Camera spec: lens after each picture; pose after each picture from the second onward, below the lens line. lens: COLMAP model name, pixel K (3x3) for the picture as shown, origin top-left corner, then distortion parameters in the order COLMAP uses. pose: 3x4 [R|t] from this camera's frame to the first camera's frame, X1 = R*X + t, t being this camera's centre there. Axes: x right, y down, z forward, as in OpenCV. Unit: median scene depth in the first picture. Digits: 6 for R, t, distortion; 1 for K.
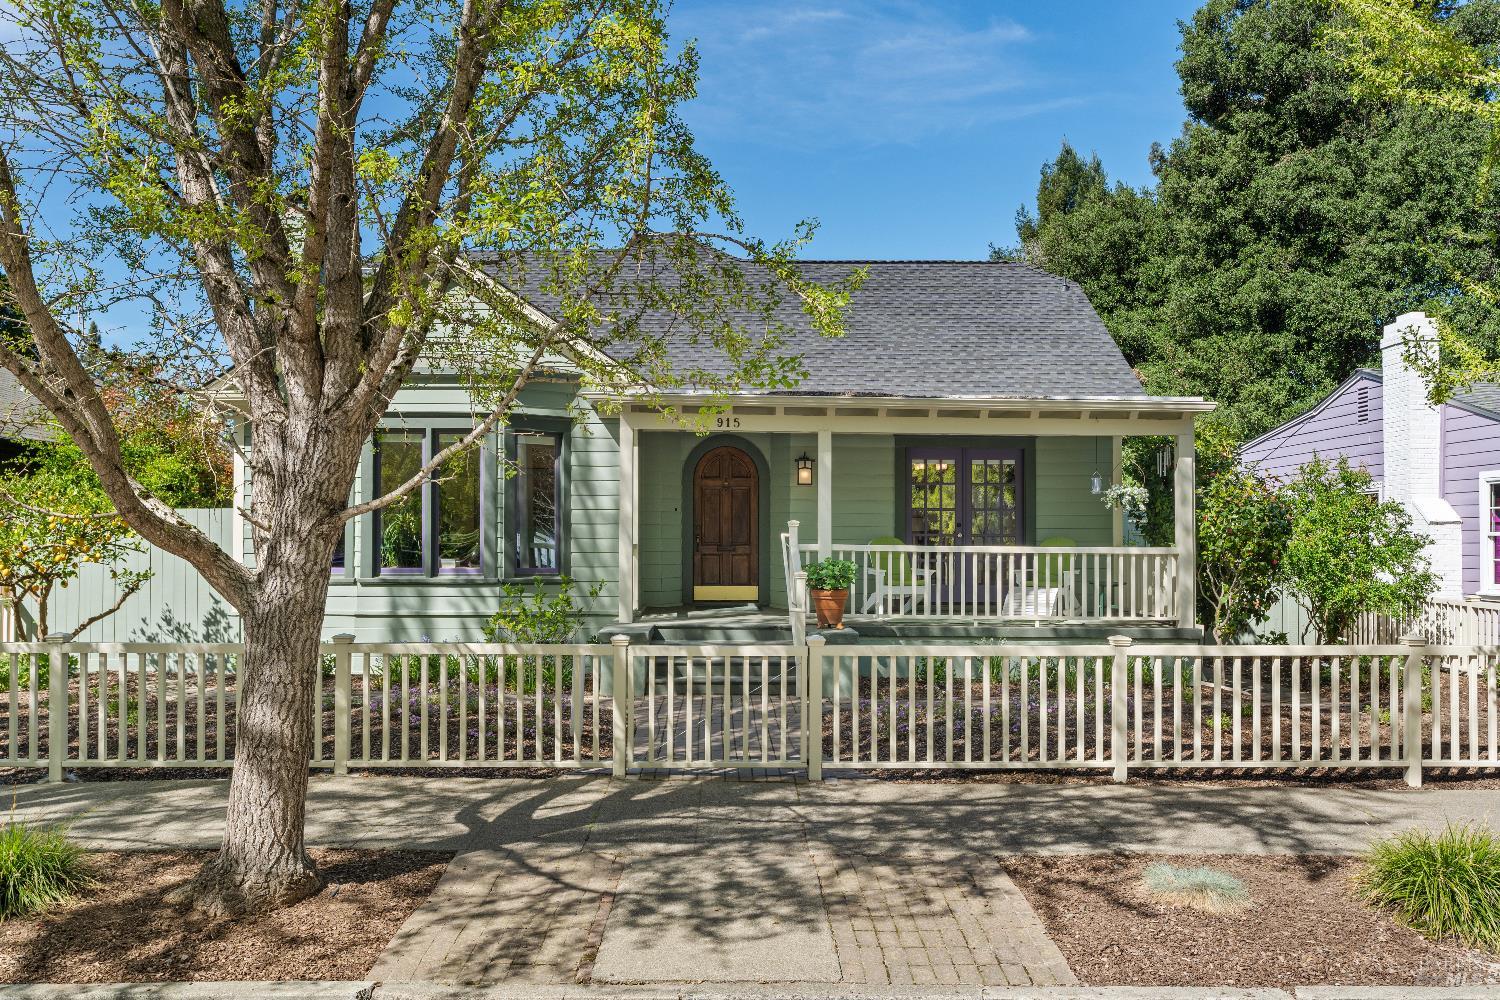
lens RADIAL K [[1255.1, 0, 745.8], [0, 1255.1, 499.0], [0, 0, 1]] dist [0.000810, -0.000062]
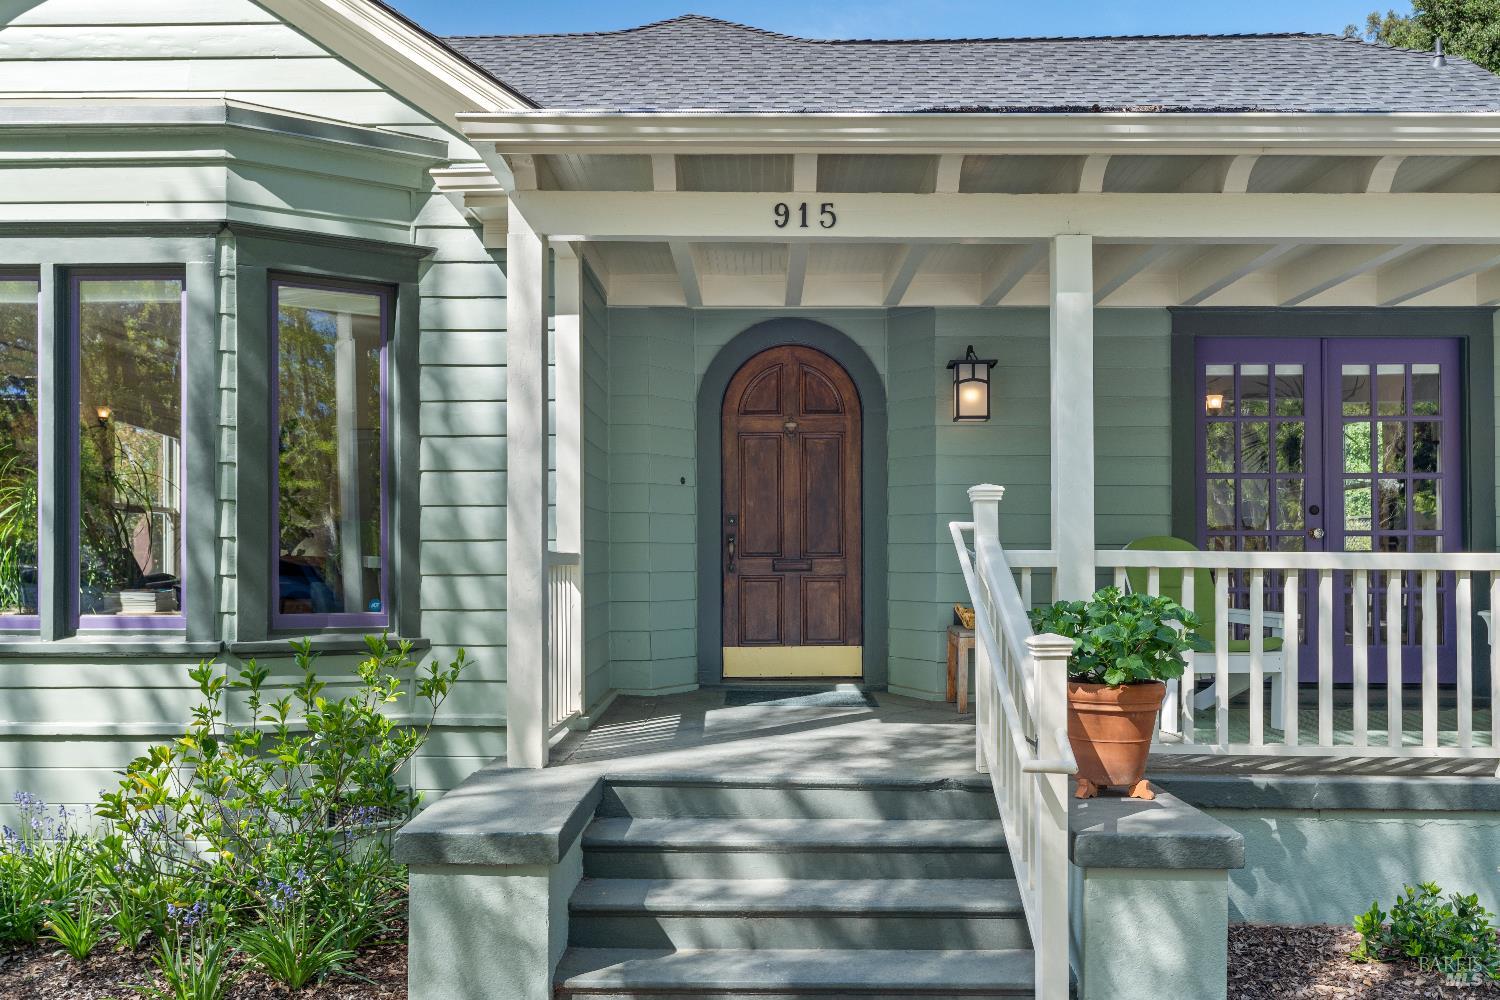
lens RADIAL K [[1306.9, 0, 754.2], [0, 1306.9, 507.1], [0, 0, 1]] dist [-0.009614, -0.002465]
pose [[0.999443, -0.005844, -0.032855, -0.015271], [0.005552, 0.999944, -0.008982, 0.024787], [0.032905, 0.008794, 0.999420, 0.577432]]
